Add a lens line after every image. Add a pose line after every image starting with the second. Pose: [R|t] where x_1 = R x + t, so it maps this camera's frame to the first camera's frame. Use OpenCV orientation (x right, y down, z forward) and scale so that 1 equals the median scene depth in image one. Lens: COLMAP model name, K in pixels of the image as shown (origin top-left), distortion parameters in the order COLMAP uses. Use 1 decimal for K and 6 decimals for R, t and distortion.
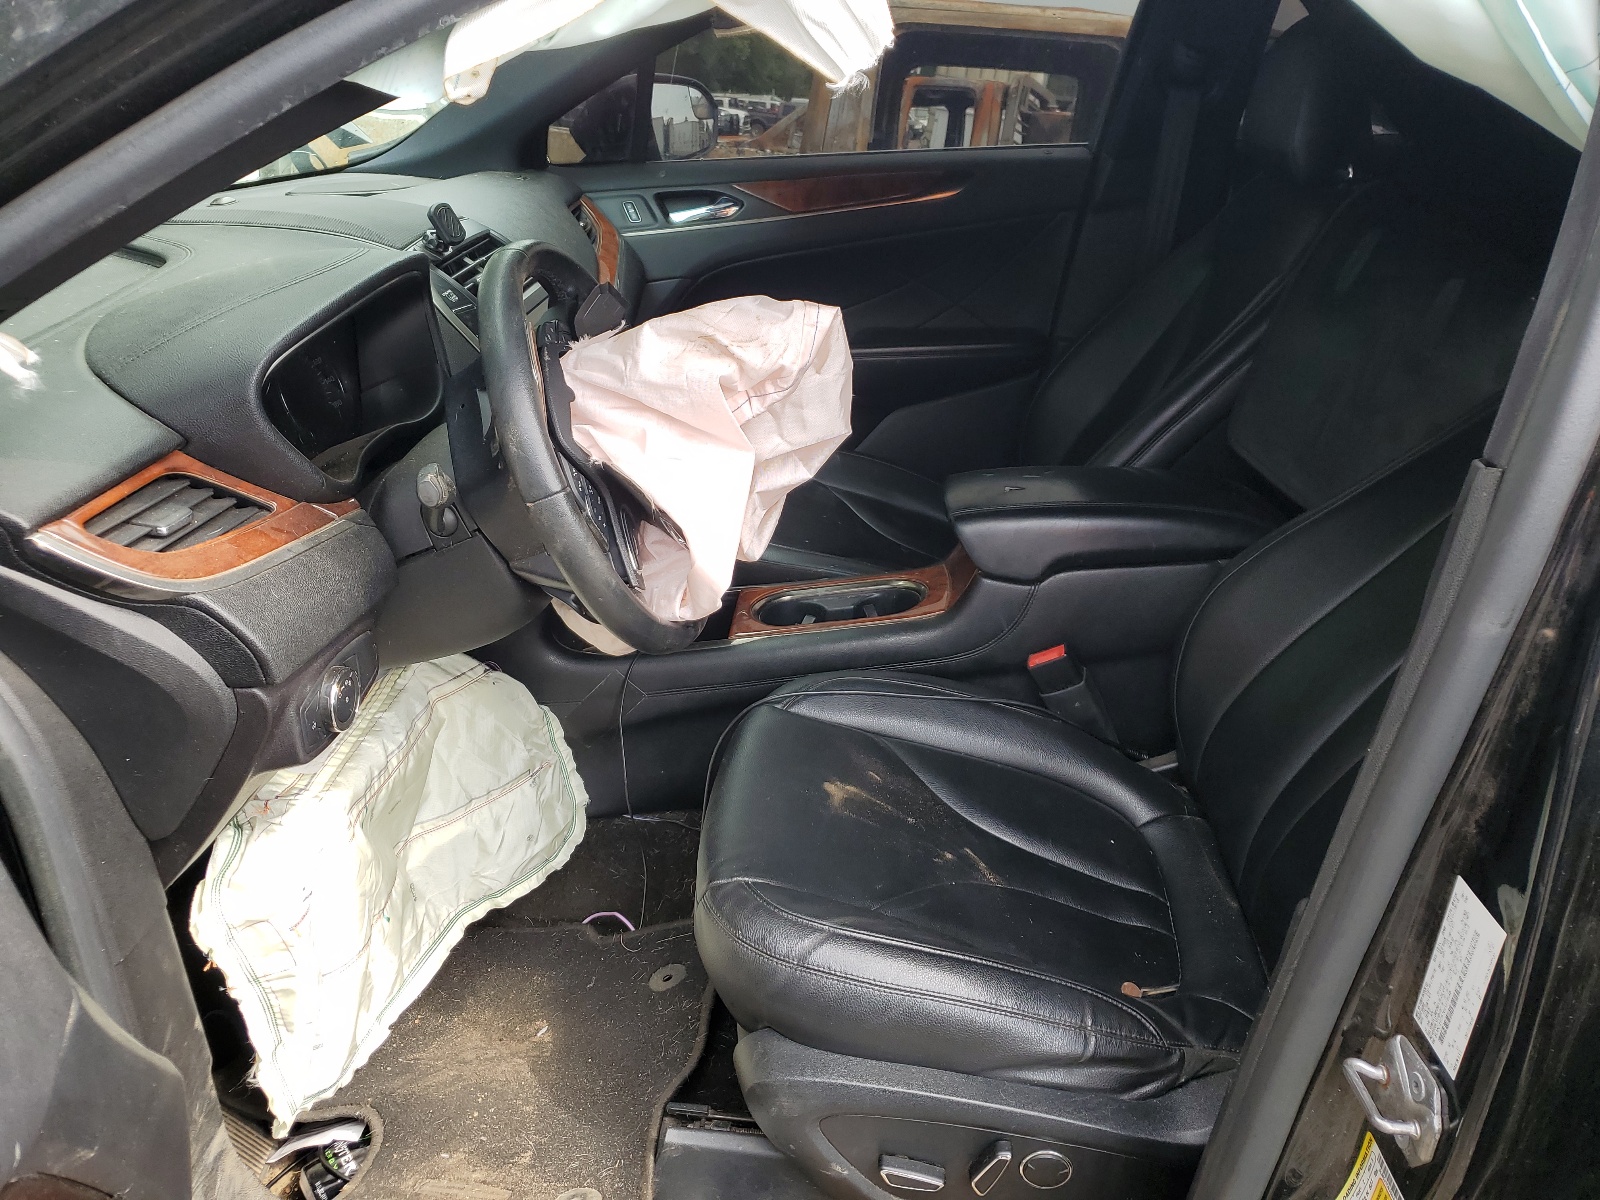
lens RADIAL K [[1232.1, 0, 799.0], [0, 1232.1, 601.8], [0, 0, 1]] dist [0.035678, -0.002026]
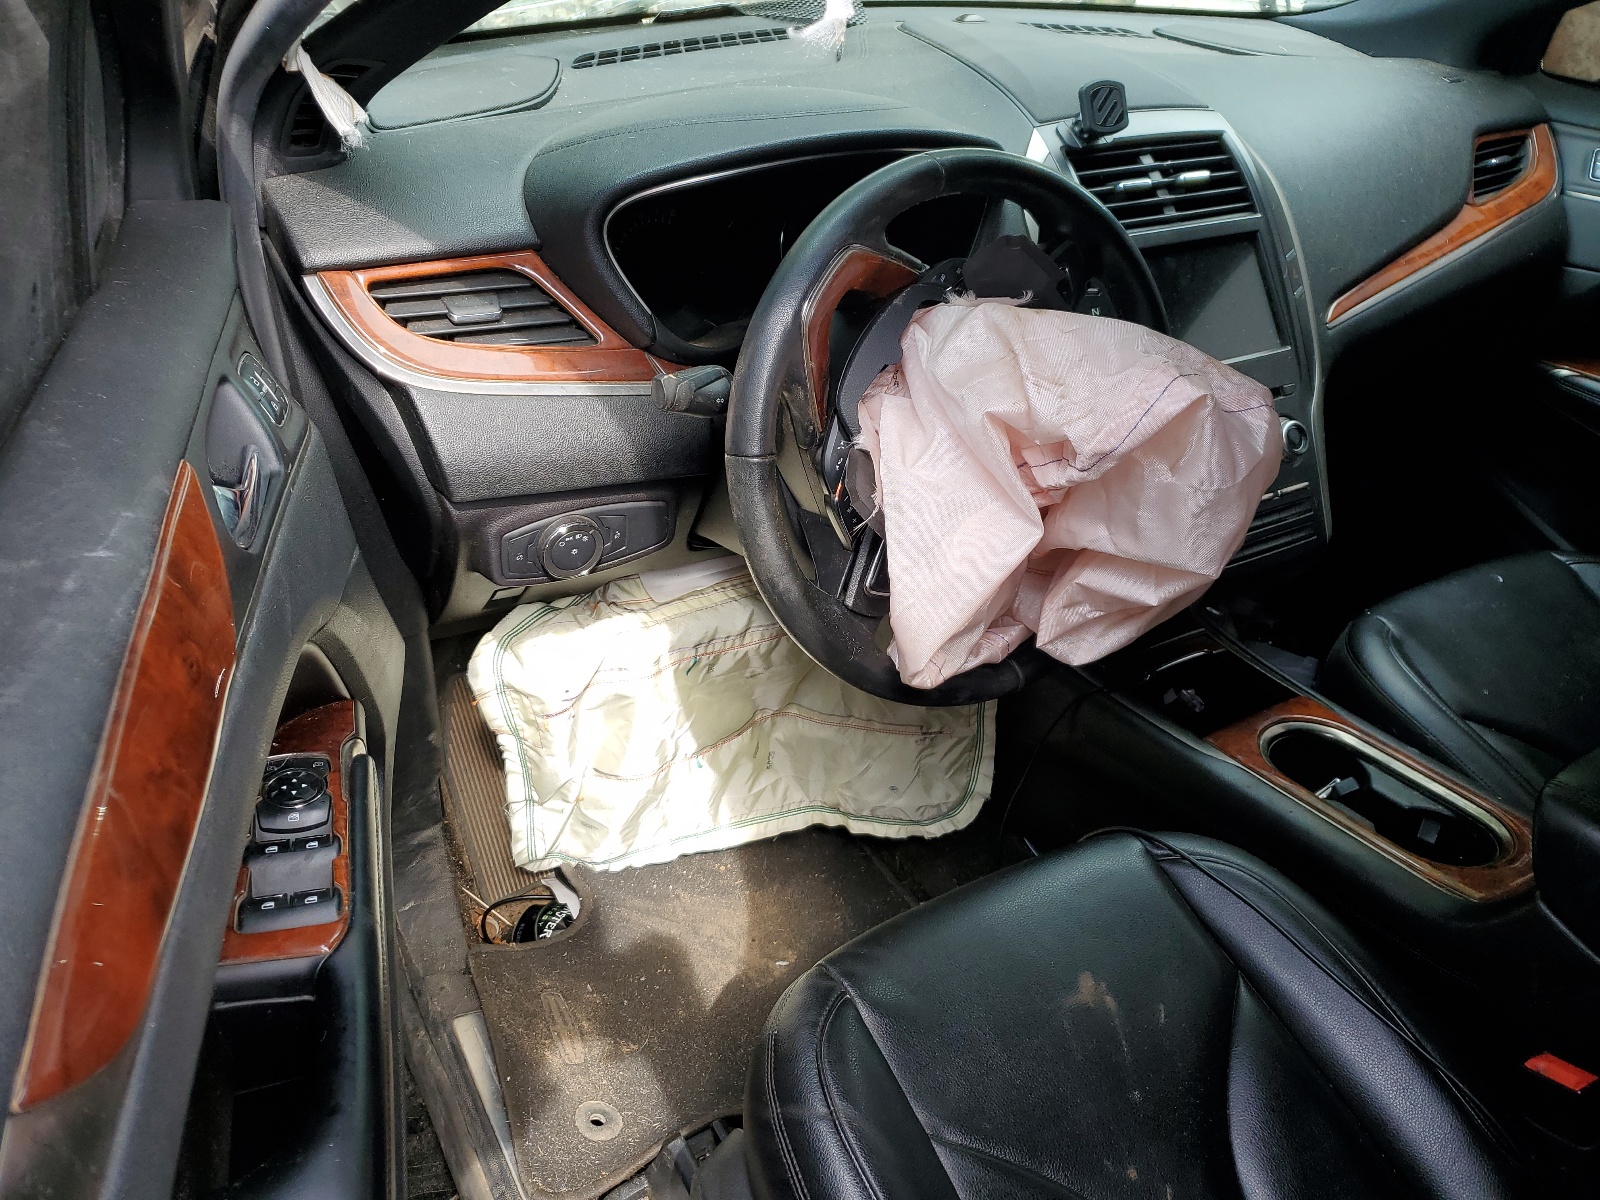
lens RADIAL K [[1232.1, 0, 800.3], [0, 1232.1, 596.5], [0, 0, 1]] dist [0.035678, -0.002026]
pose [[0.591301, 0.511211, -0.623720, 0.331586], [-0.432851, 0.853751, 0.289396, -0.229179], [0.680444, 0.098858, 0.726102, 0.396725]]
